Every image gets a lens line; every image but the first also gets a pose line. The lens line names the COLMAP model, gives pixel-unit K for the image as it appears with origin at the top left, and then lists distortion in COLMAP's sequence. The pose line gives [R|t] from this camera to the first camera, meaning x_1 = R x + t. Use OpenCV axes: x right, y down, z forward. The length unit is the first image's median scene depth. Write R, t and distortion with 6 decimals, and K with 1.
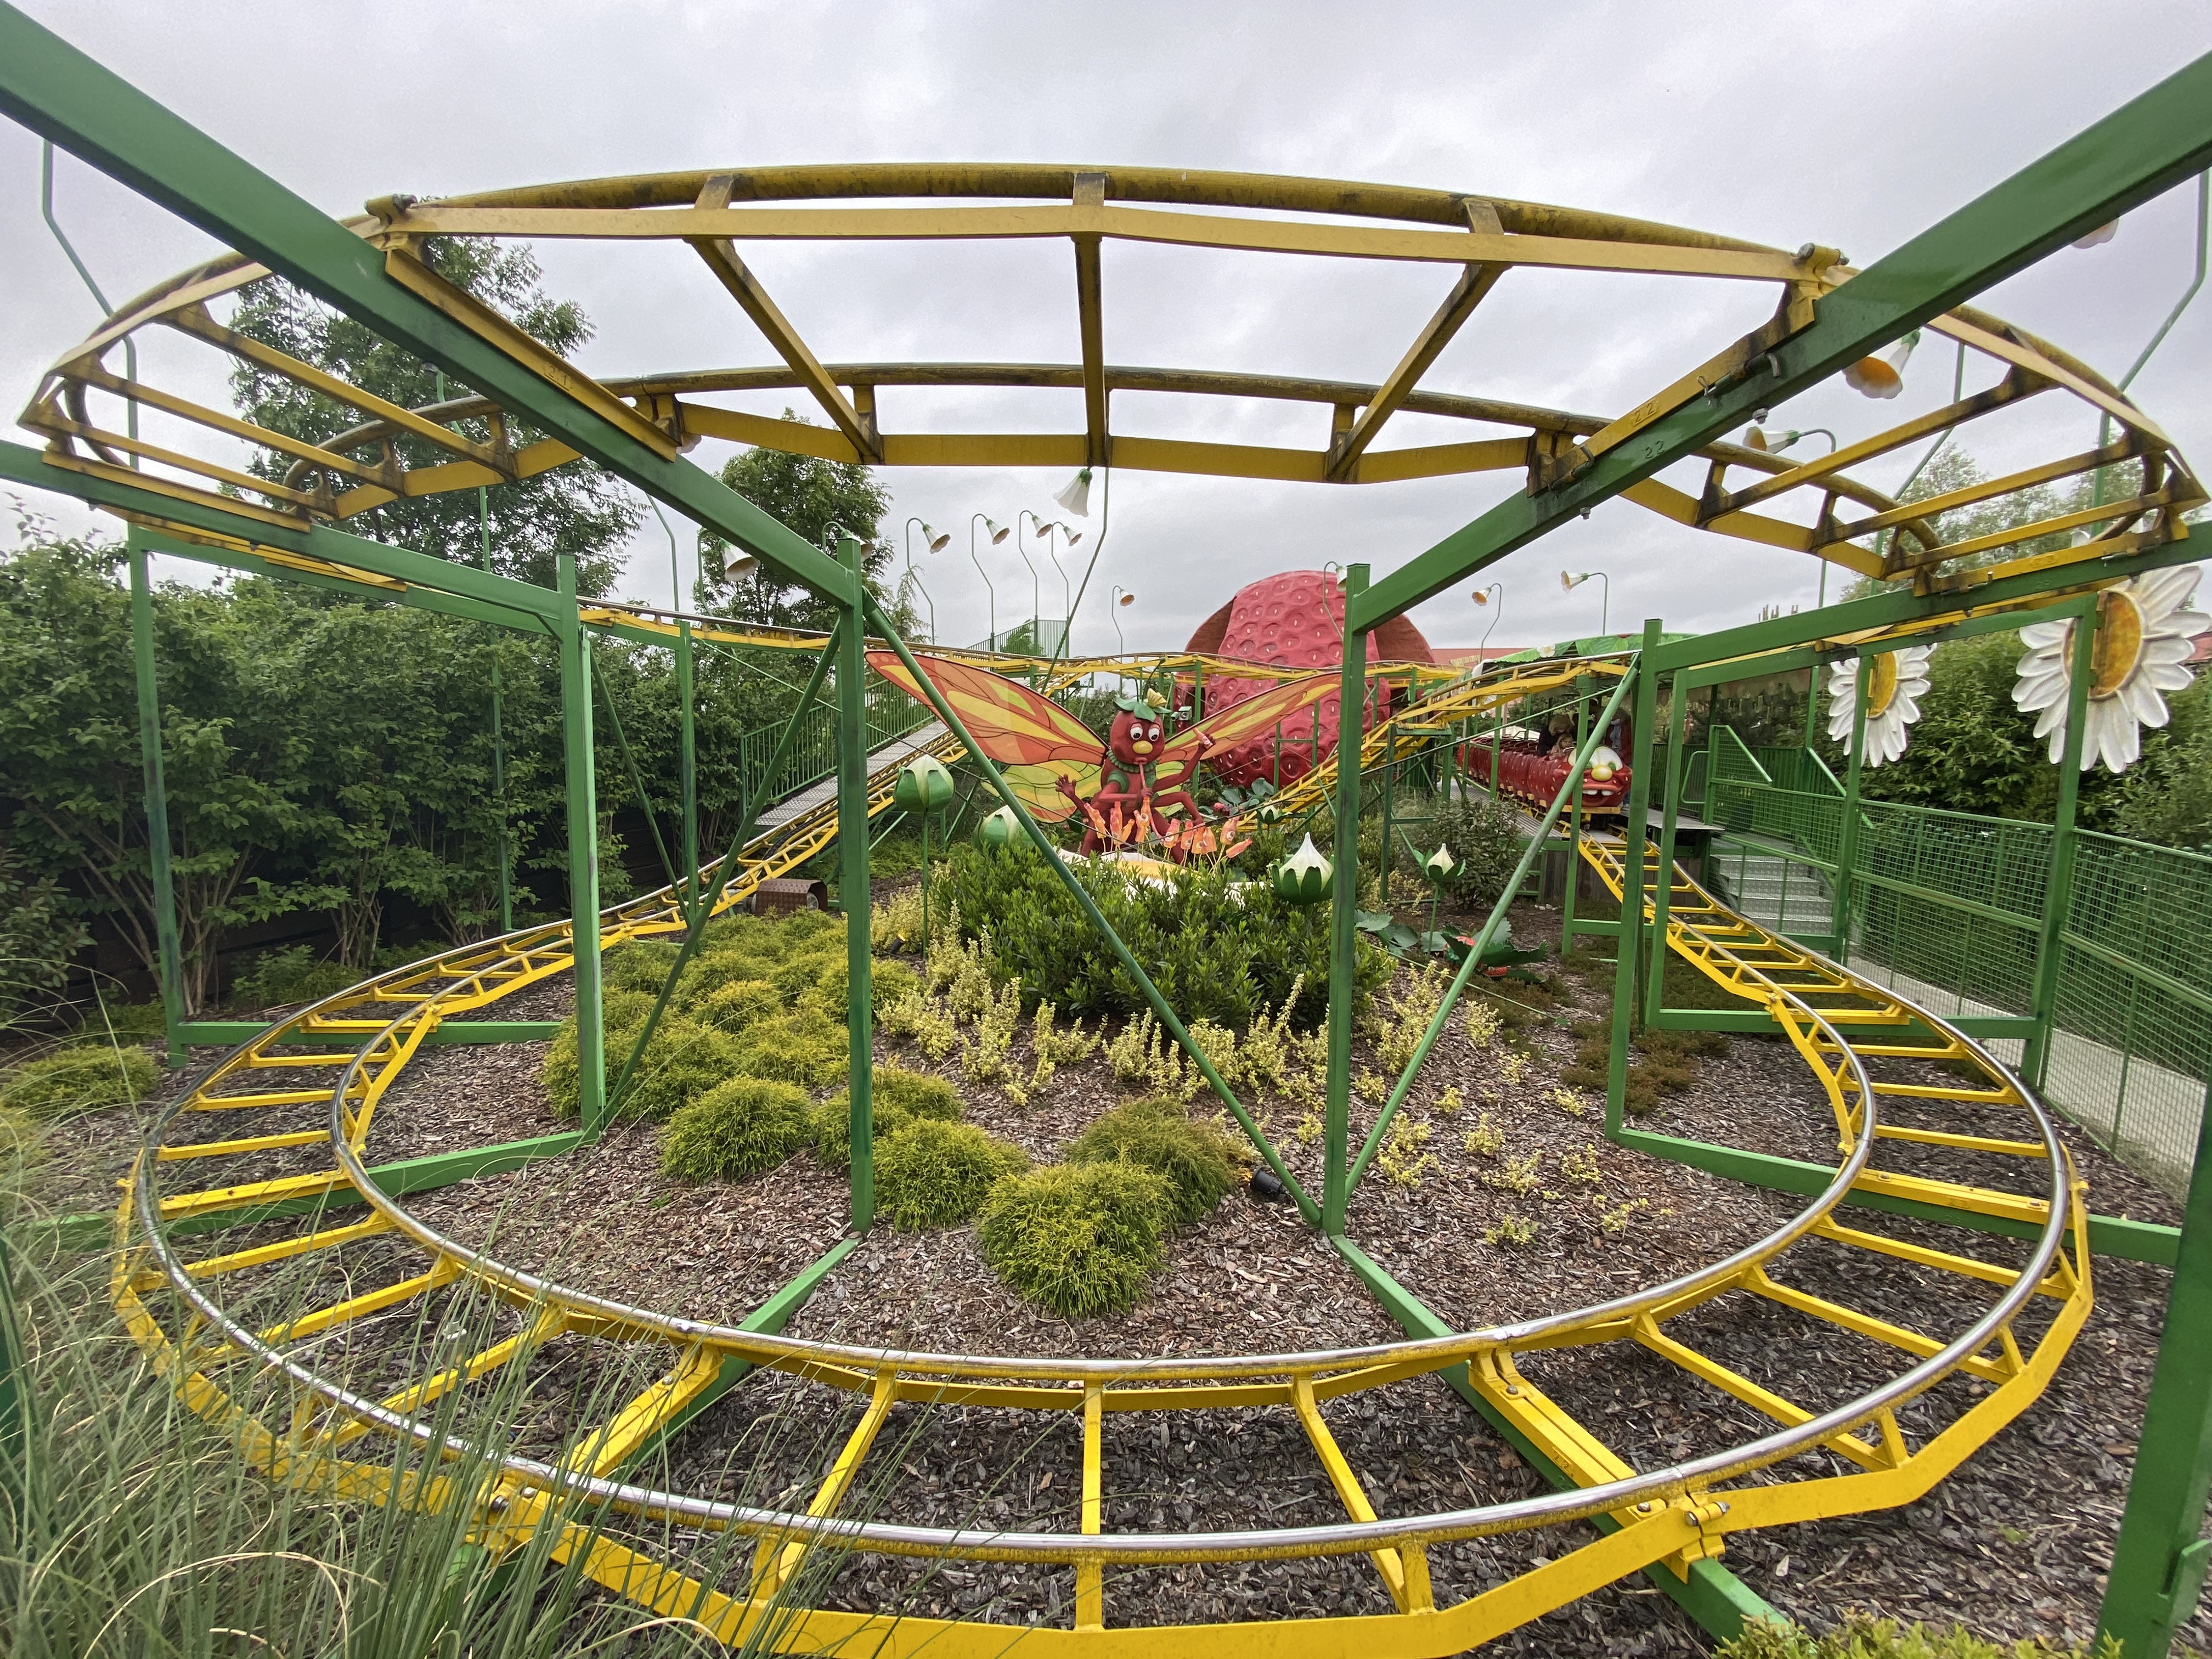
lens RADIAL K [[888.1, 0, 1118.9], [0, 888.1, 825.8], [0, 0, 1]] dist [0.009363, -0.015034]
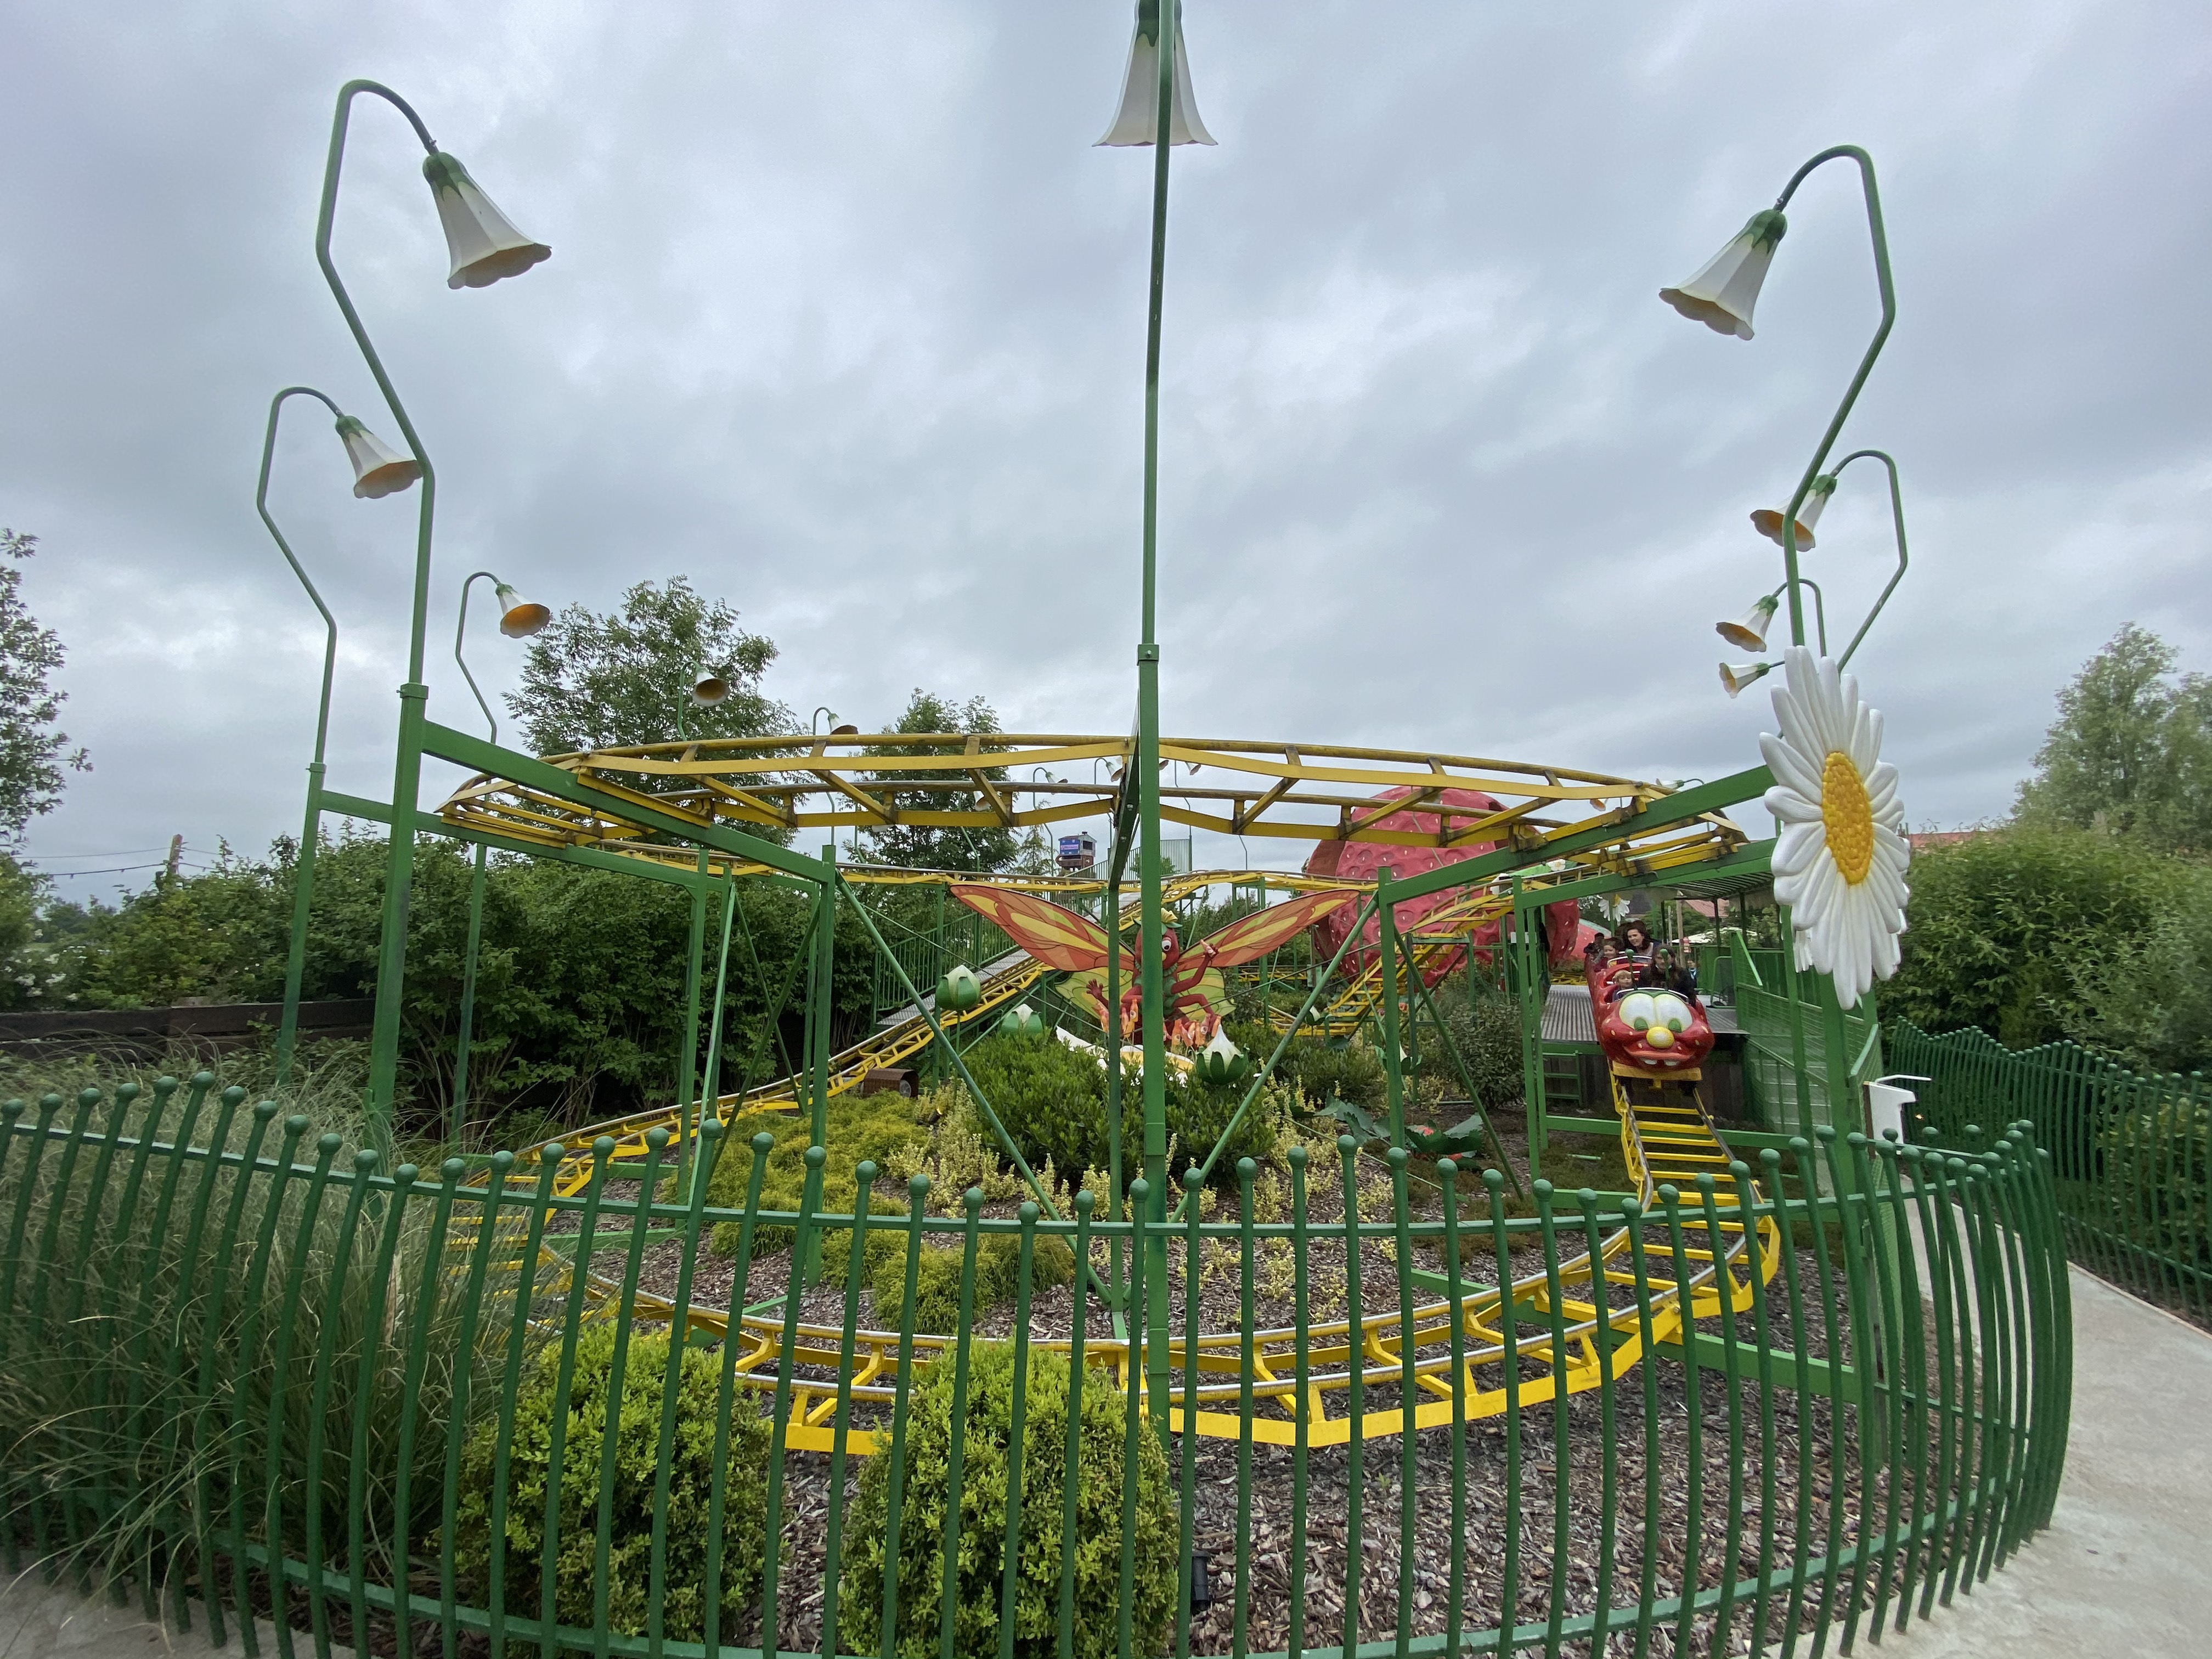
lens RADIAL K [[888.1, 0, 1118.9], [0, 888.1, 825.8], [0, 0, 1]] dist [0.009363, -0.015034]
pose [[0.978291, -0.043848, -0.202546, 0.283225], [-0.003463, 0.973765, -0.227532, 0.016226], [0.207209, 0.223293, 0.952473, -0.255717]]
